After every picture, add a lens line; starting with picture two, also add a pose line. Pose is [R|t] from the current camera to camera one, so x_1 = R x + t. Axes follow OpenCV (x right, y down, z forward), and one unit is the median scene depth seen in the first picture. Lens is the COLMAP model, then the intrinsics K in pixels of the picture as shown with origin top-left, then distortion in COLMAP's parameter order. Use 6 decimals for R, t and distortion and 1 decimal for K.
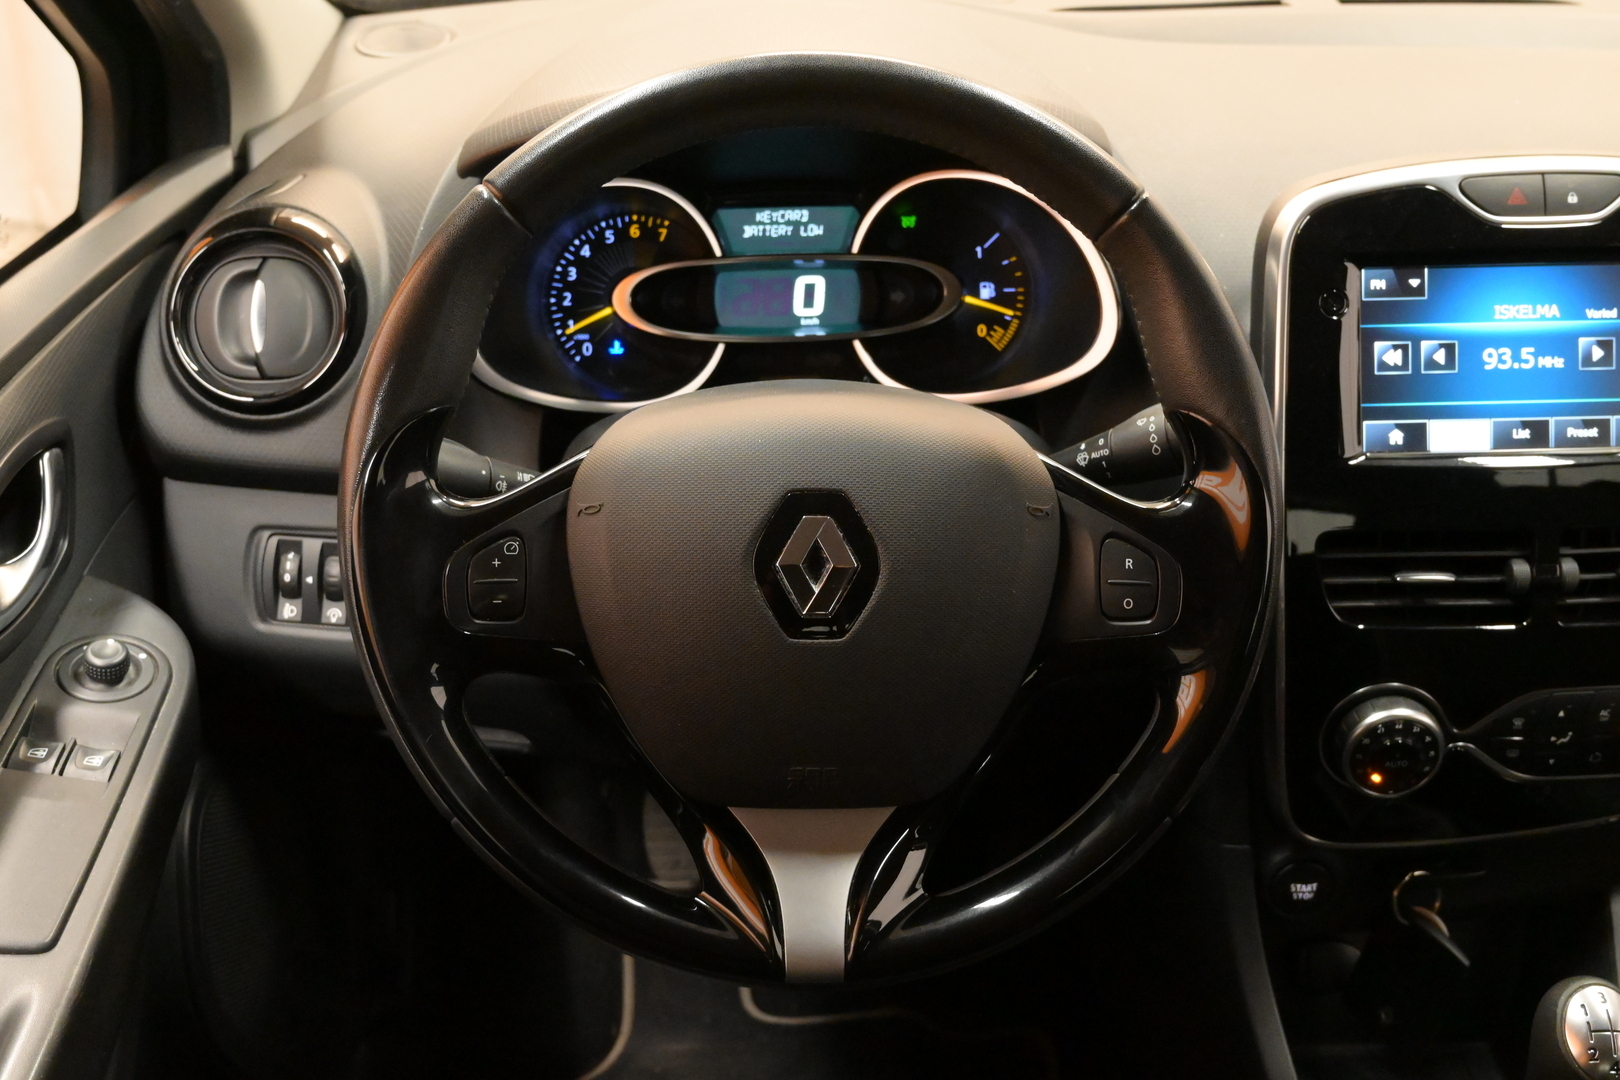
lens RADIAL K [[1835.1, 0, 810.0], [0, 1835.1, 540.0], [0, 0, 1]] dist [-0.003880, -0.003962]
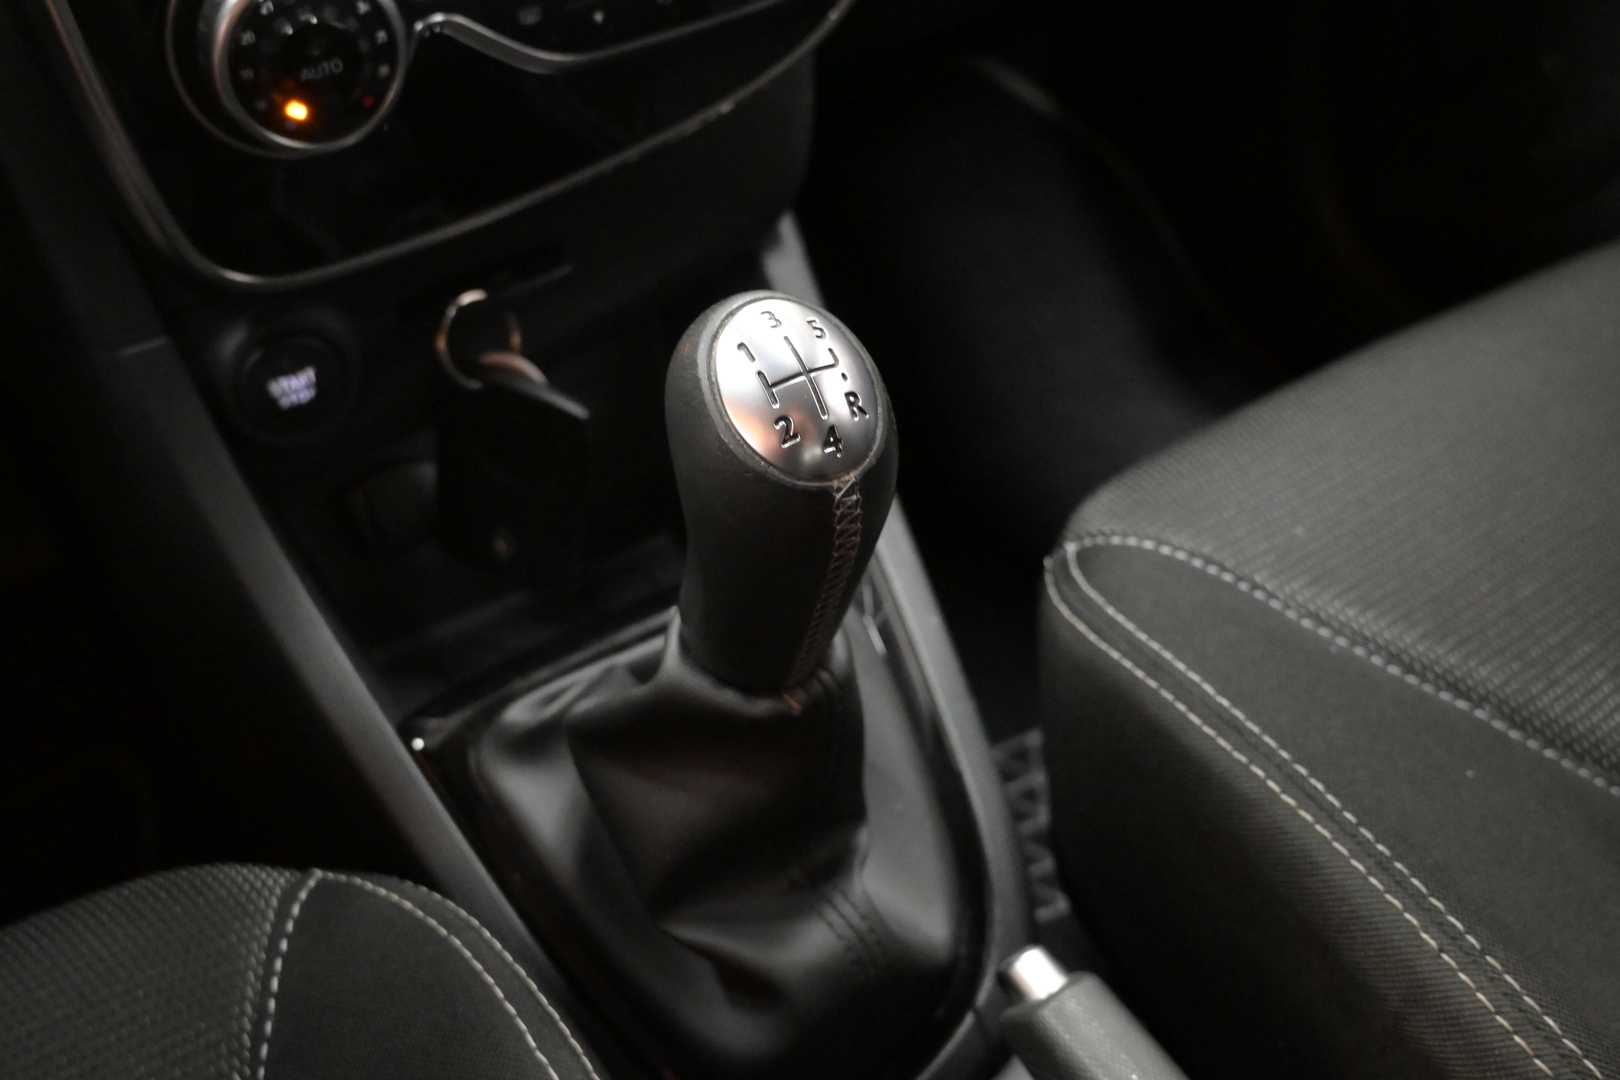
lens RADIAL K [[1666.9, 0, 812.1], [0, 1666.9, 504.4], [0, 0, 1]] dist [0.002025, 0.000125]
pose [[0.860932, -0.334865, 0.382964, 0.217966], [0.270841, 0.938955, 0.212152, 0.176156], [-0.430628, -0.078926, 0.899072, 0.506335]]
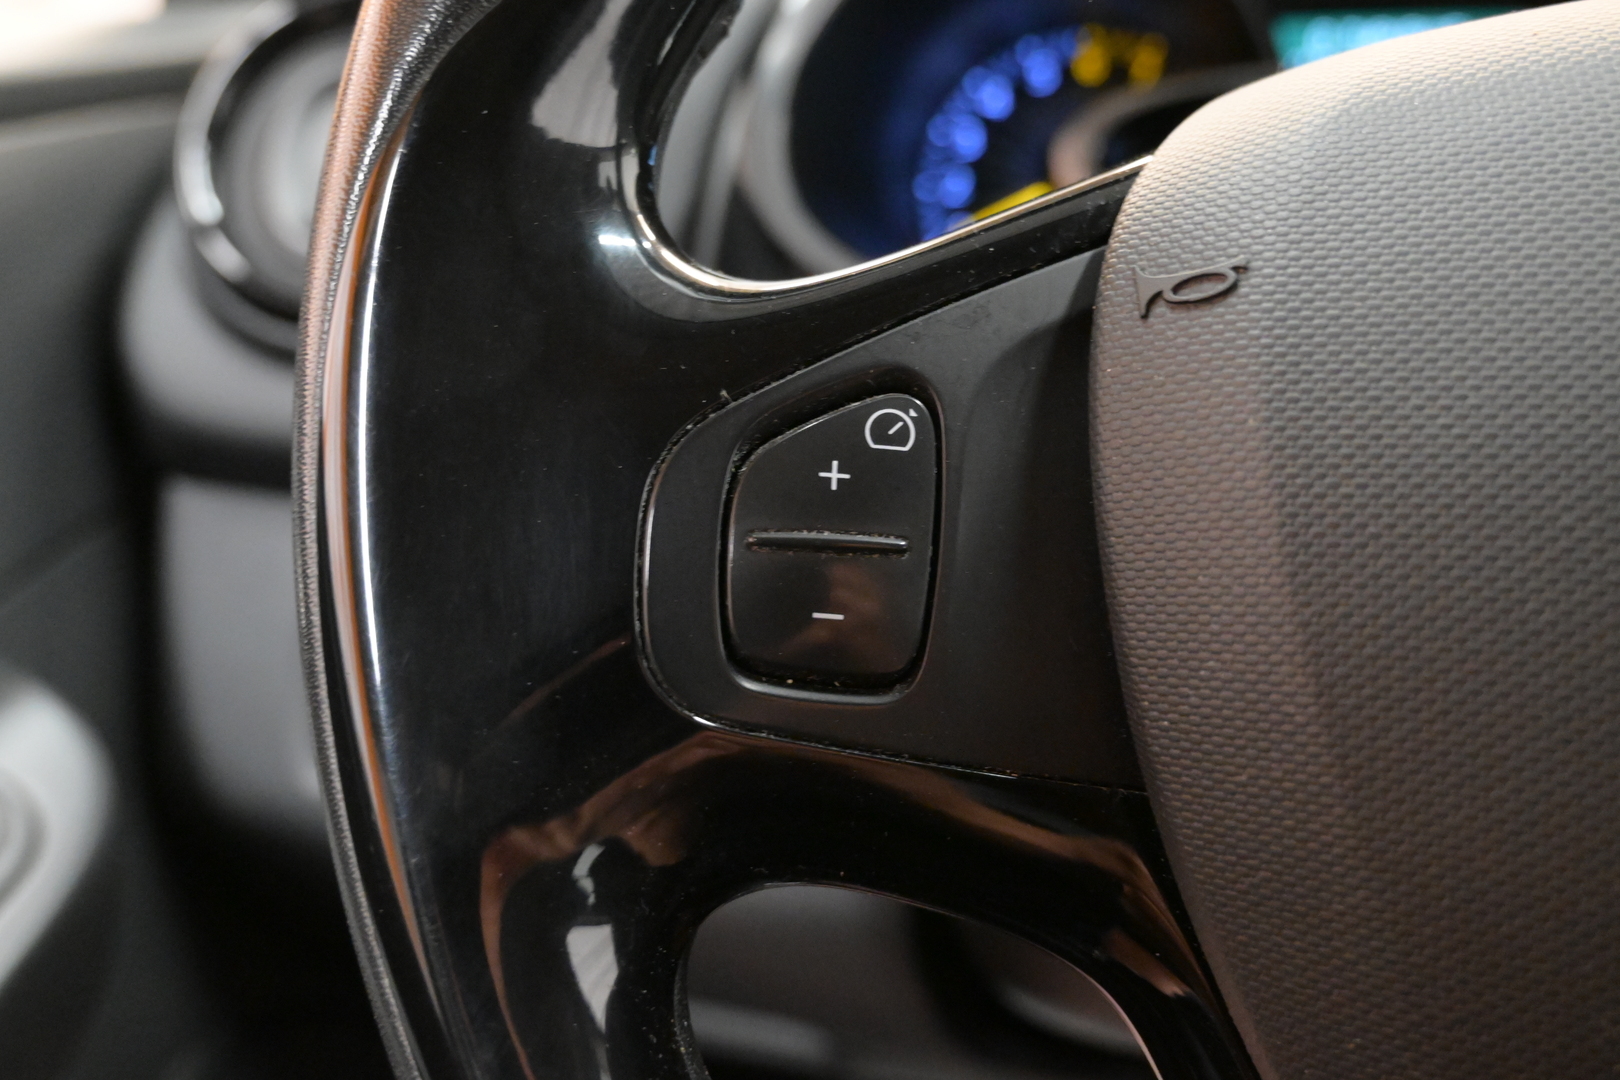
lens RADIAL K [[1670.8, 0, 810.0], [0, 1670.8, 540.0], [0, 0, 1]] dist [-0.006966, -0.000149]
pose [[0.989920, 0.036264, -0.136906, -0.114330], [-0.059379, 0.983871, -0.168737, 0.051902], [0.128579, 0.175165, 0.976107, 0.619392]]
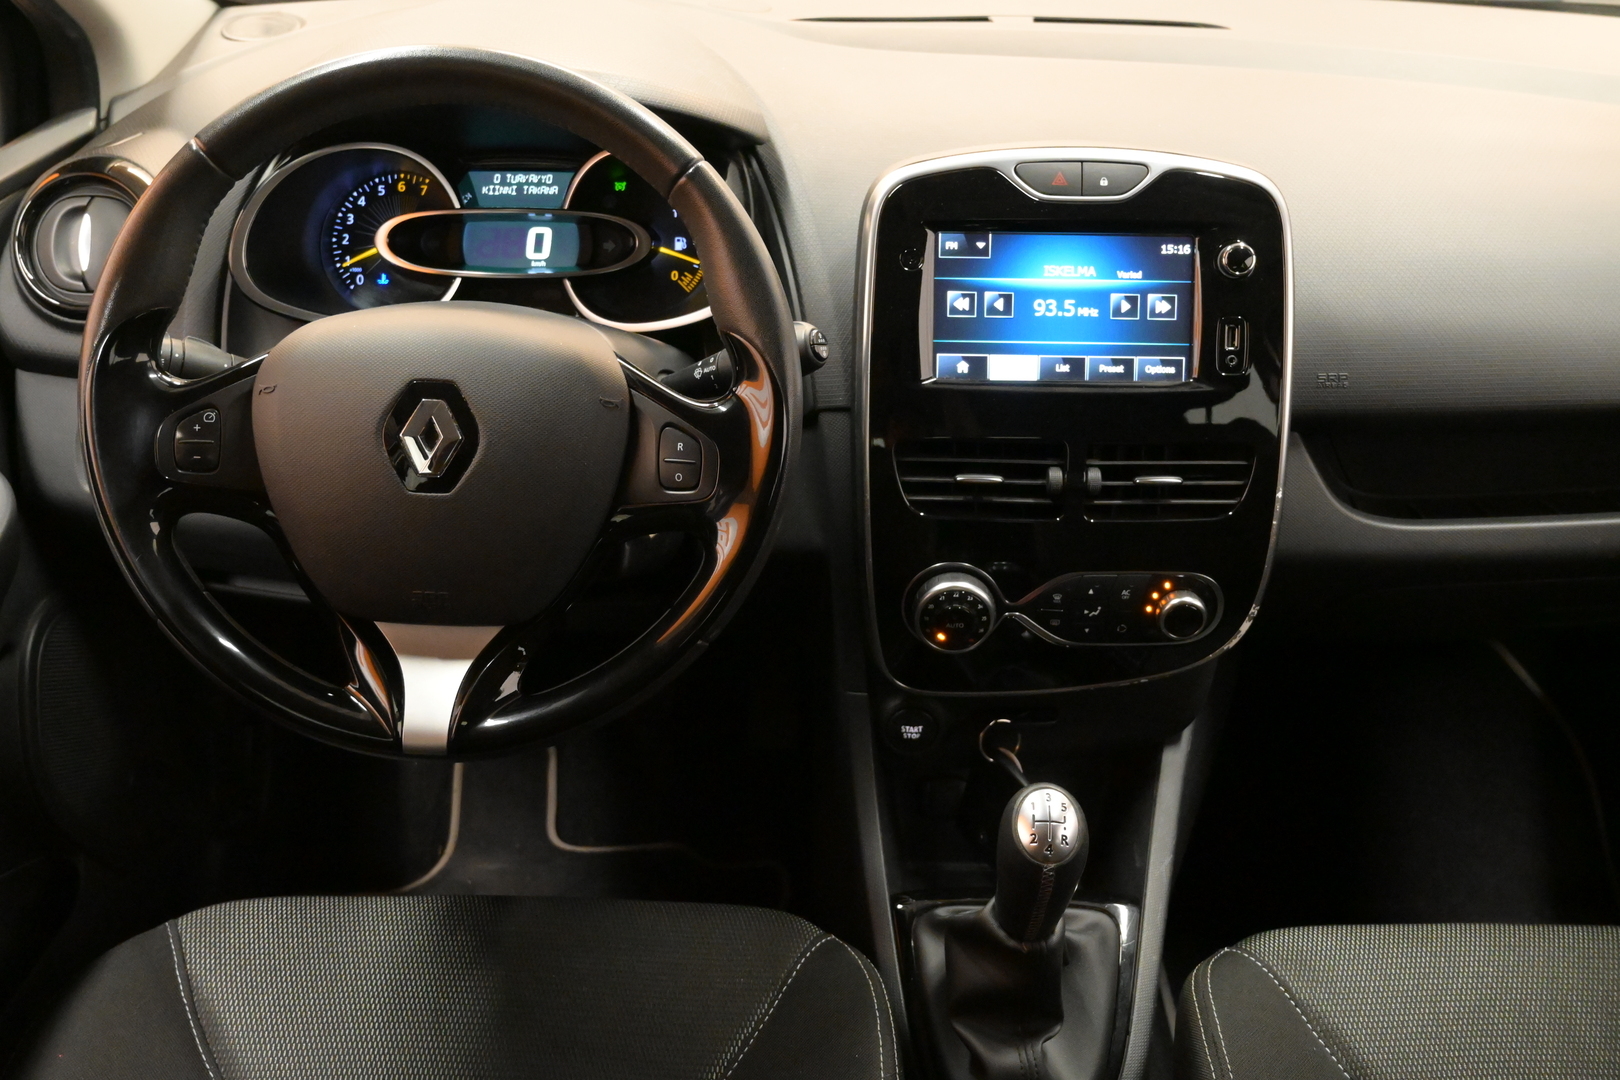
lens RADIAL K [[1670.8, 0, 810.0], [0, 1670.8, 540.0], [0, 0, 1]] dist [-0.006966, -0.000149]
pose [[0.999129, 0.037423, -0.018477, 0.239729], [-0.036957, 0.999005, 0.024955, 0.038071], [0.019393, -0.024250, 0.999518, -0.156231]]
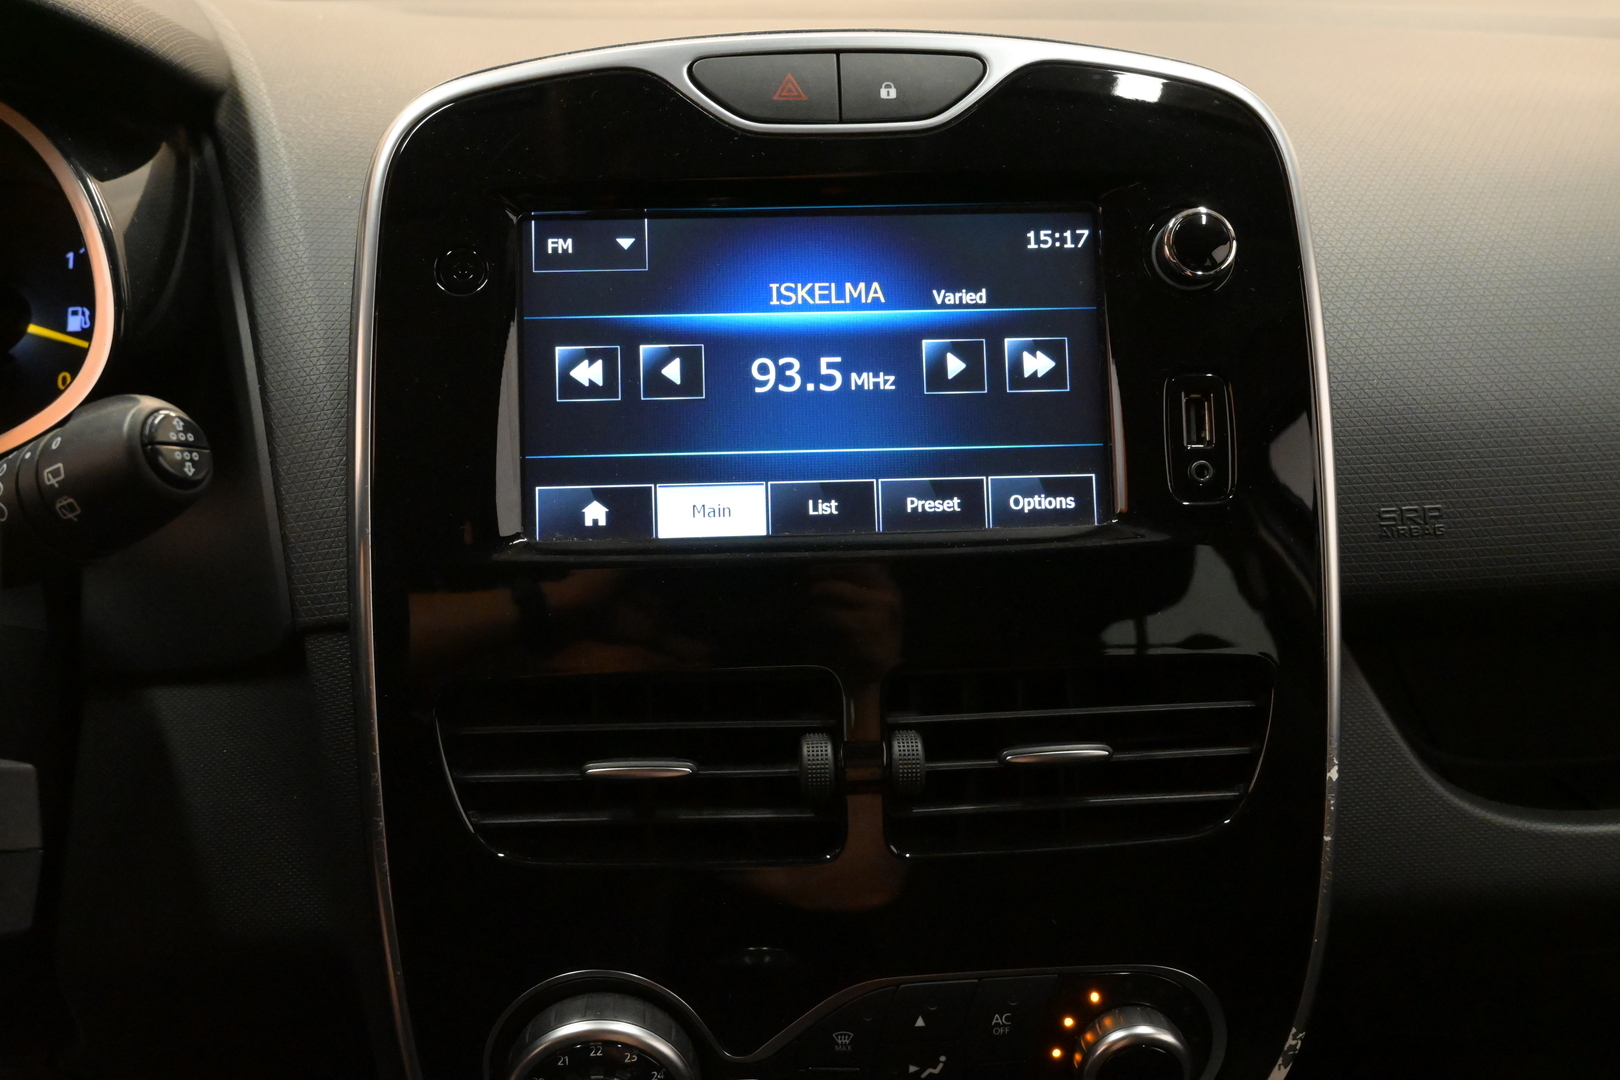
lens RADIAL K [[1670.8, 0, 810.0], [0, 1670.8, 540.0], [0, 0, 1]] dist [-0.006966, -0.000149]
pose [[0.999502, -0.004957, 0.031166, 0.368088], [0.009423, 0.989409, -0.144850, 0.025326], [-0.030118, 0.145071, 0.988963, 0.499798]]
